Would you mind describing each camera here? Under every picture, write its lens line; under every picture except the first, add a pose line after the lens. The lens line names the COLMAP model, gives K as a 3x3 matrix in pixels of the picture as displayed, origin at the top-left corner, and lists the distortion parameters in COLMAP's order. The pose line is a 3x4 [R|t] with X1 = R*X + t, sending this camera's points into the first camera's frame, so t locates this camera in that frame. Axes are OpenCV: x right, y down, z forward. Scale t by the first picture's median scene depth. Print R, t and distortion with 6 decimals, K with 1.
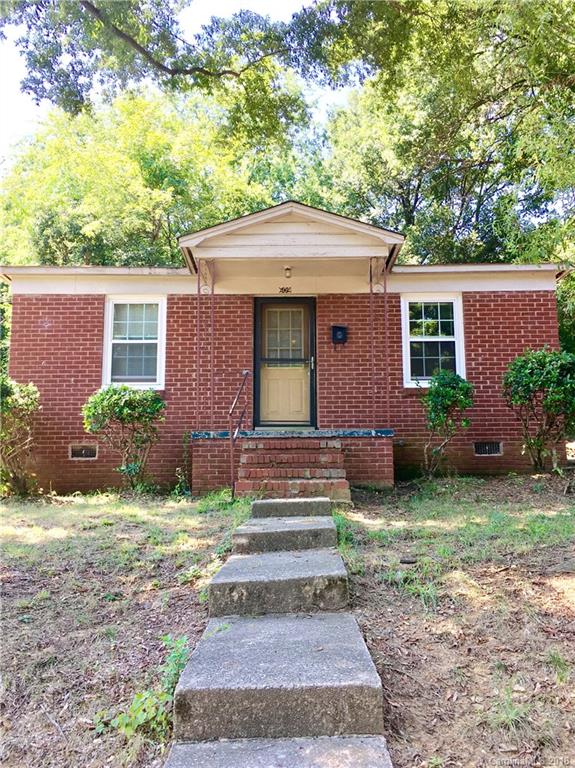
lens RADIAL K [[656.4, 0, 287.5], [0, 656.4, 384.0], [0, 0, 1]] dist [0.062602, -0.087788]
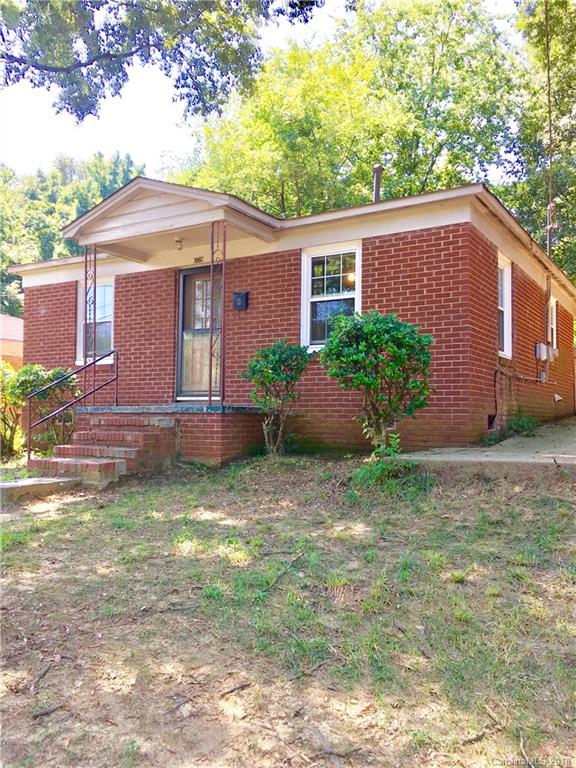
lens RADIAL K [[647.9, 0, 288.0], [0, 647.9, 384.0], [0, 0, 1]] dist [0.066907, -0.098287]
pose [[0.852072, -0.011928, -0.523288, 0.628287], [0.067343, 0.993930, 0.086999, -0.032403], [0.519074, -0.109369, 0.847703, 0.214858]]
